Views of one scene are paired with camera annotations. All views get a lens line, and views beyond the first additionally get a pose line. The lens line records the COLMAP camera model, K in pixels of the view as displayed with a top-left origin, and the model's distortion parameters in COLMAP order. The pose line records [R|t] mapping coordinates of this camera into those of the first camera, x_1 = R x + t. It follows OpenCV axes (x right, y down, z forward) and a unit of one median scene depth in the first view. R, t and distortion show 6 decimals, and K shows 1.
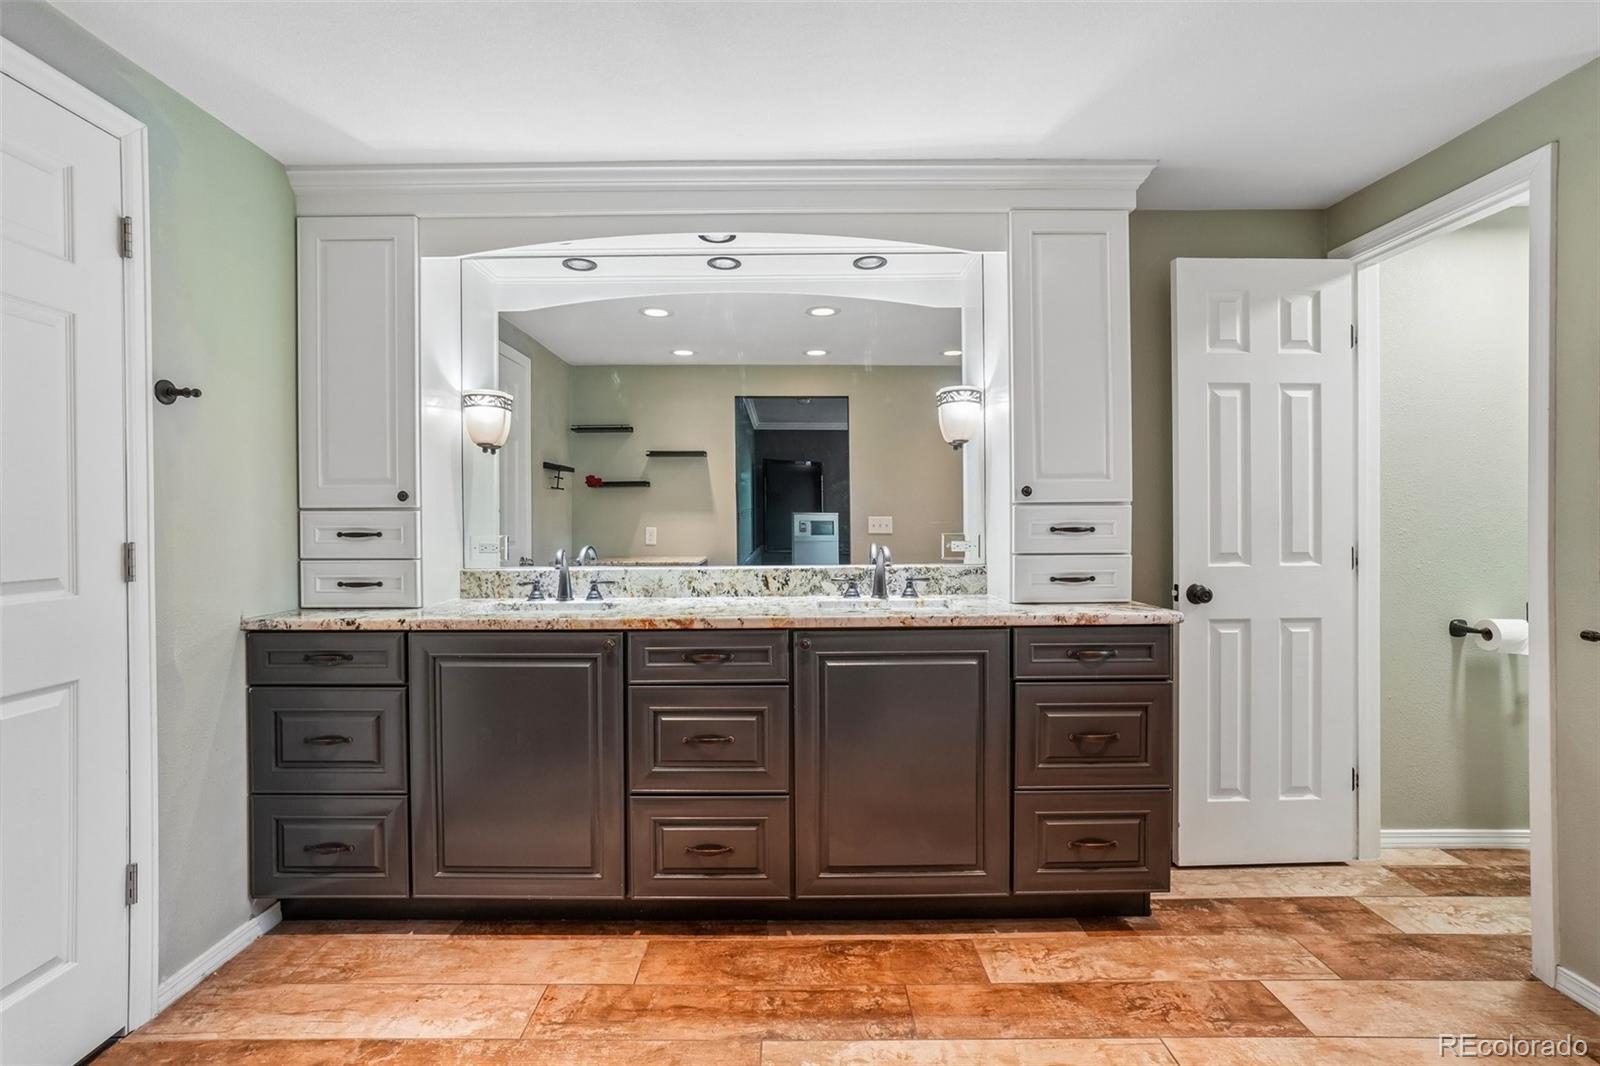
lens RADIAL K [[729.7, 0, 797.4], [0, 729.7, 527.6], [0, 0, 1]] dist [-0.043793, 0.022714]
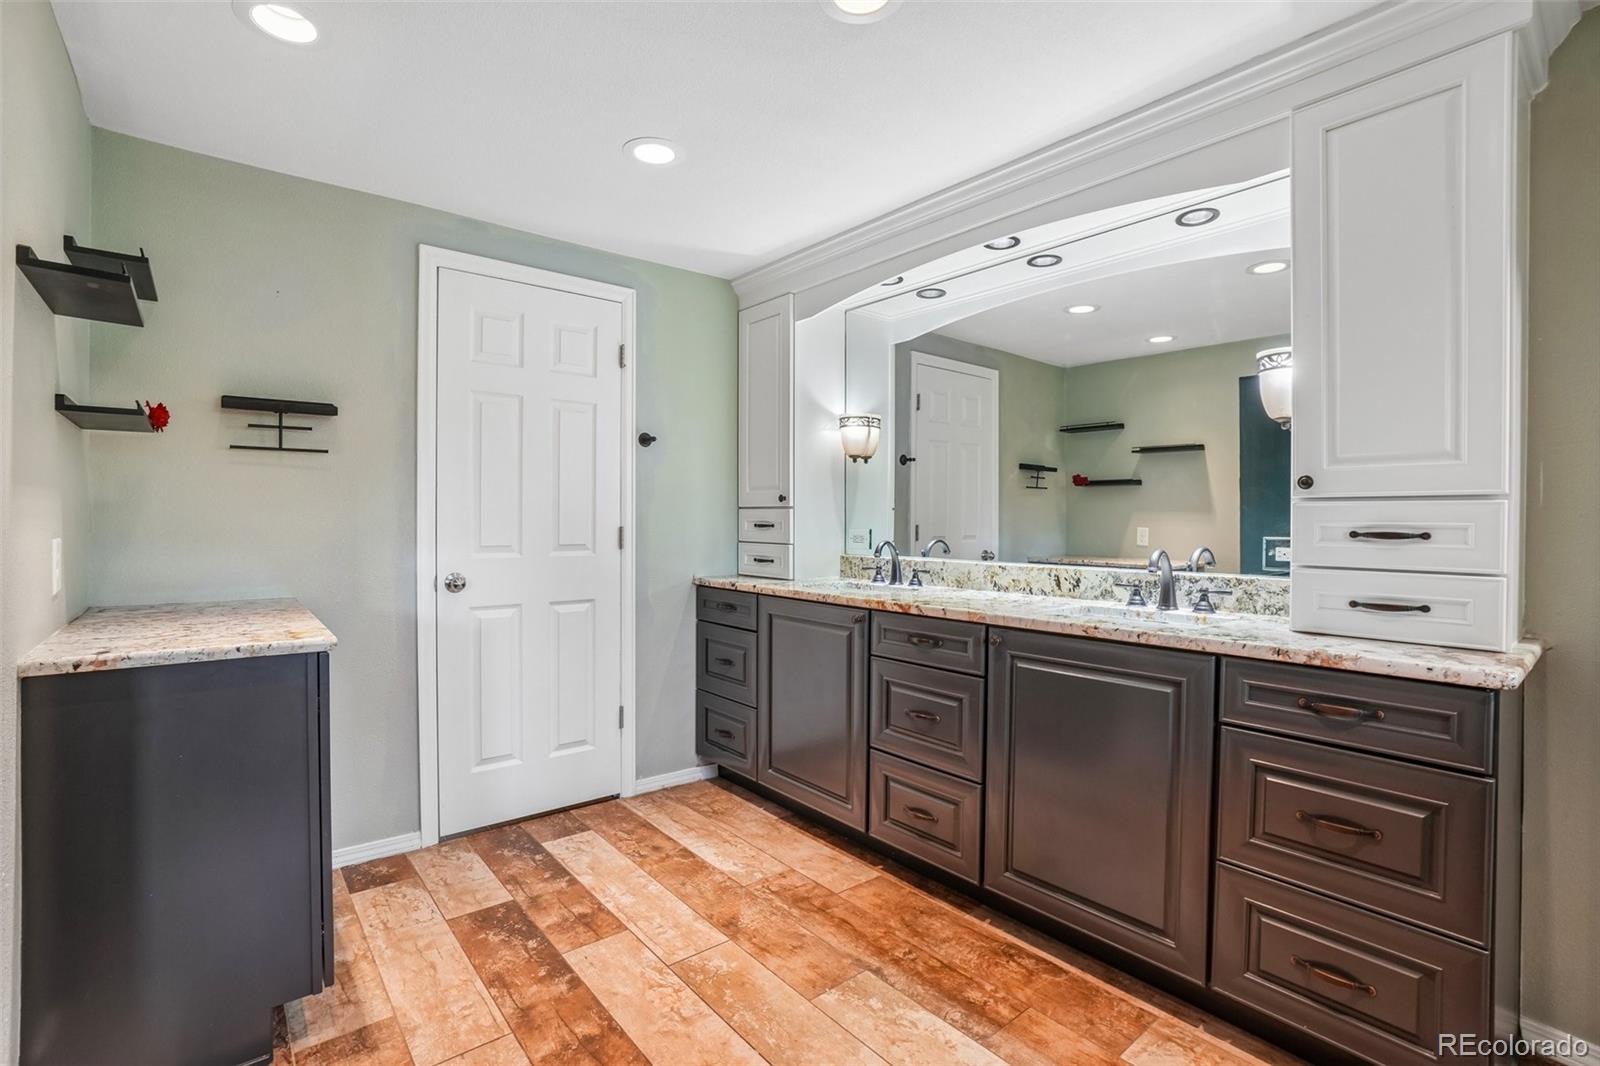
lens RADIAL K [[720.9, 0, 791.1], [0, 720.9, 531.9], [0, 0, 1]] dist [-0.065173, 0.024195]
pose [[0.638745, 0.023411, -0.769062, 0.577328], [-0.017899, 0.999719, 0.015566, -0.000961], [0.769210, 0.003822, 0.638984, 0.145703]]
